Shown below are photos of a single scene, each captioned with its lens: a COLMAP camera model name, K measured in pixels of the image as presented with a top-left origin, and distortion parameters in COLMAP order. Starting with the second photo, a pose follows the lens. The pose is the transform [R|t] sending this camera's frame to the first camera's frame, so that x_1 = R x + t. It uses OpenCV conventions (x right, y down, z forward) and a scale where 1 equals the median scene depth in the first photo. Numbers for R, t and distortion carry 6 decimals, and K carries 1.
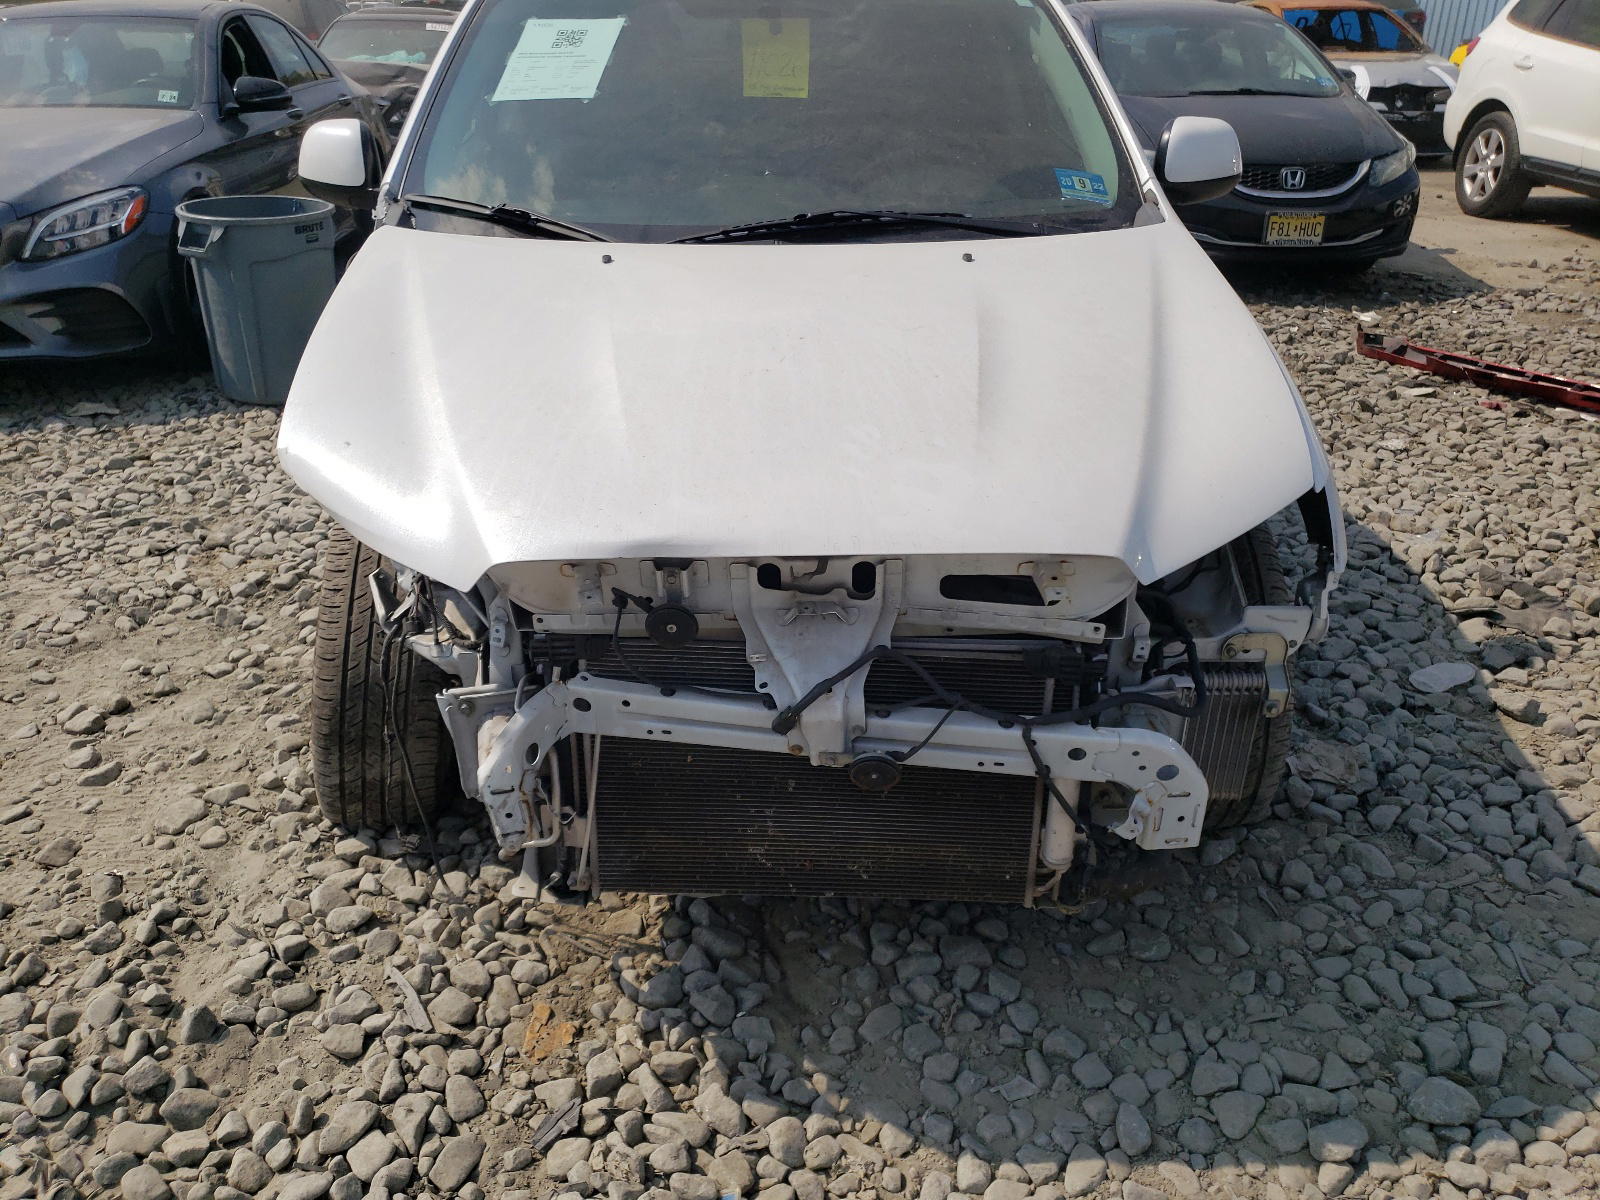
lens RADIAL K [[1340.4, 0, 800.0], [0, 1340.4, 600.0], [0, 0, 1]] dist [0.105835, -0.085184]
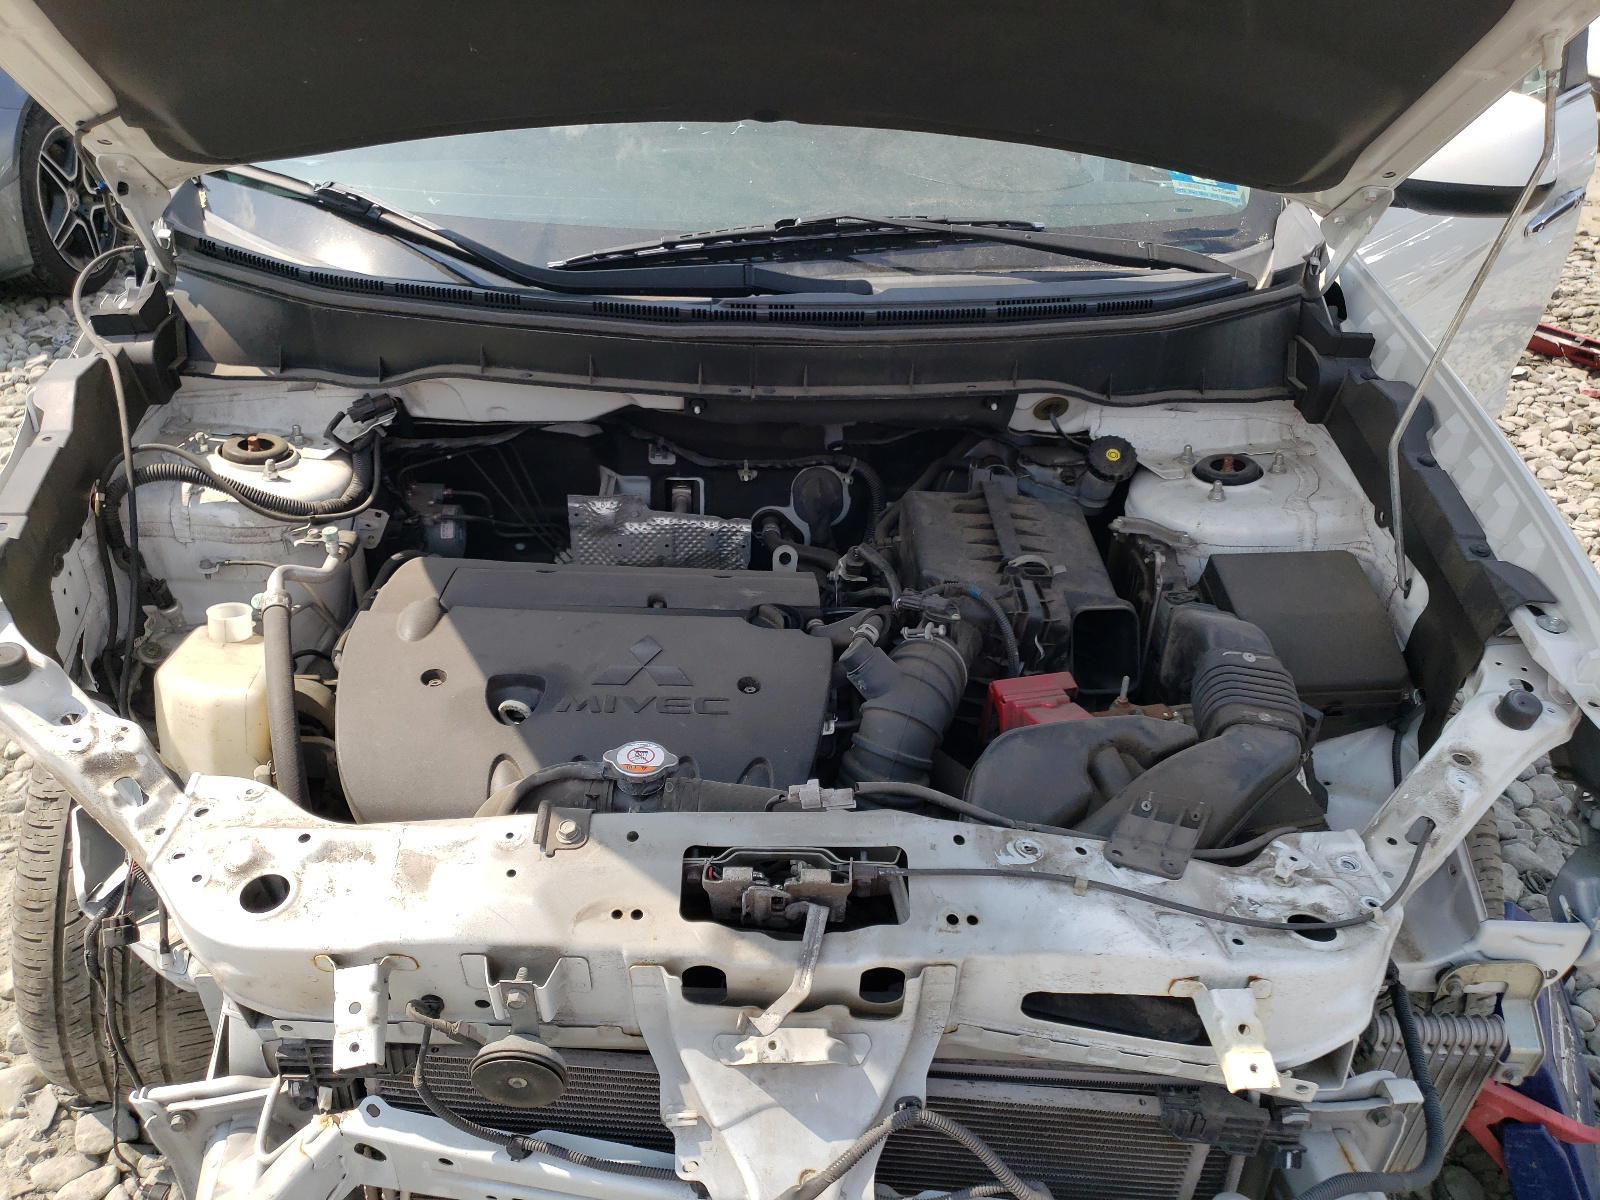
lens RADIAL K [[1340.4, 0, 800.0], [0, 1340.4, 600.0], [0, 0, 1]] dist [0.105835, -0.085184]
pose [[0.999417, 0.028521, 0.018791, 0.000223], [-0.029955, 0.996260, 0.081051, -0.080901], [-0.016409, -0.081566, 0.996533, 0.173819]]
